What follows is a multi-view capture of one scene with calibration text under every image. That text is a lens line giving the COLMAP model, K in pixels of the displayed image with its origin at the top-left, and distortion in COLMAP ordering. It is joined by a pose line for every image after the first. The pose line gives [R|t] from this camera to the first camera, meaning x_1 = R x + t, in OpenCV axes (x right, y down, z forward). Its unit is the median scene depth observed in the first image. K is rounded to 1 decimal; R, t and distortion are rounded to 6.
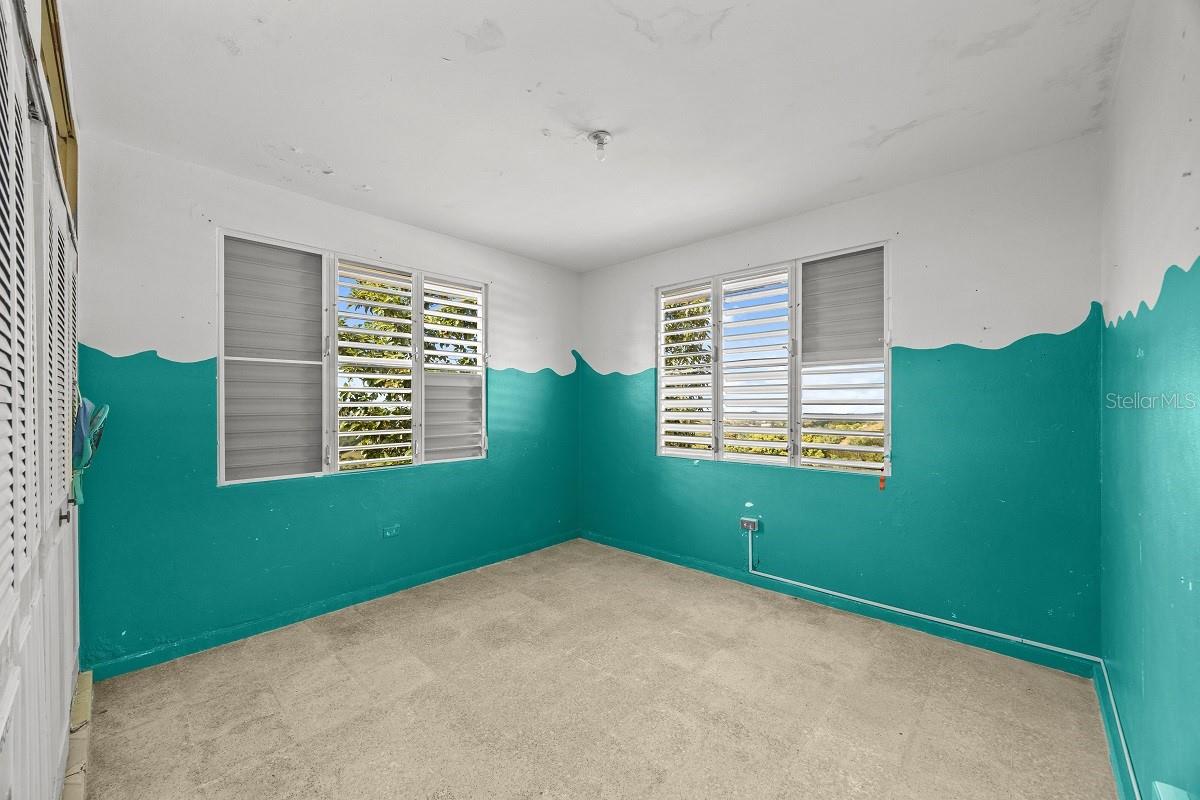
lens RADIAL K [[463.9, 0, 594.8], [0, 463.9, 399.6], [0, 0, 1]] dist [-0.001887, 0.000063]
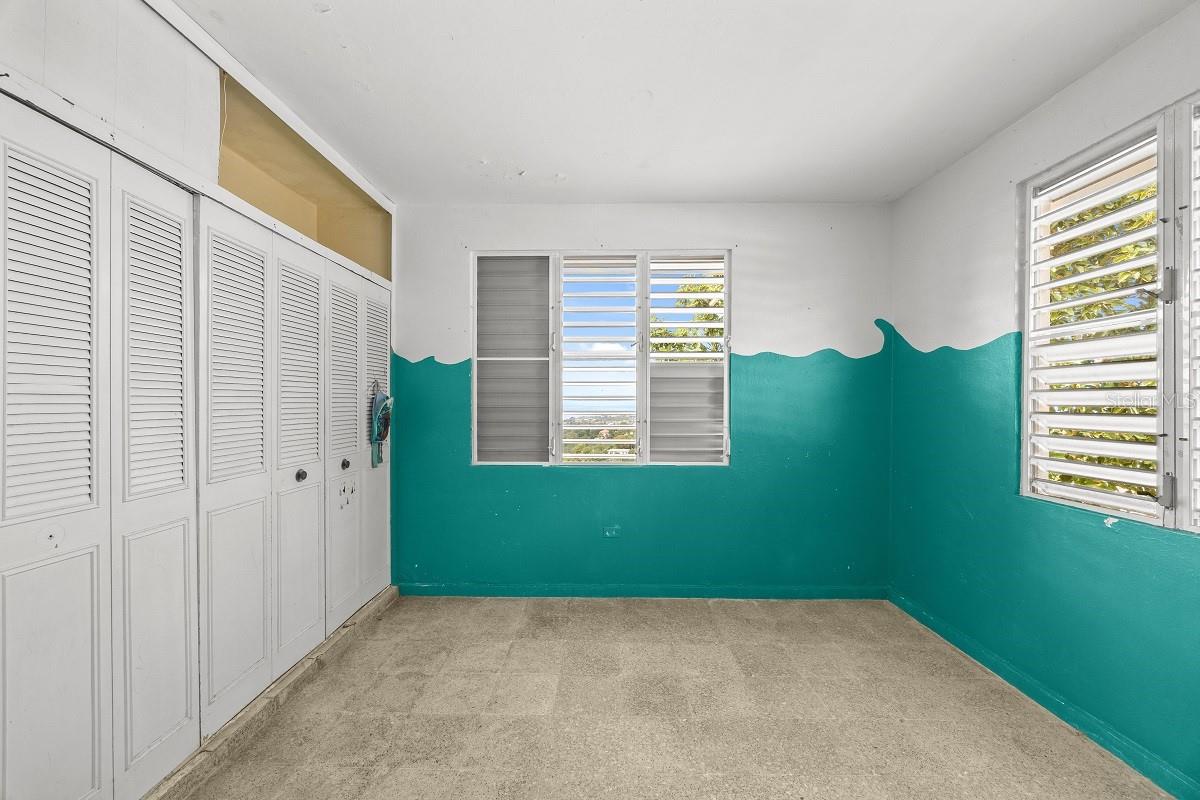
lens RADIAL K [[463.9, 0, 594.8], [0, 463.9, 399.6], [0, 0, 1]] dist [-0.001887, 0.000063]
pose [[0.674816, 0.002668, -0.737981, 0.245521], [0.002142, 0.999982, 0.005573, 0.007775], [0.737983, -0.005342, 0.674798, 0.342598]]
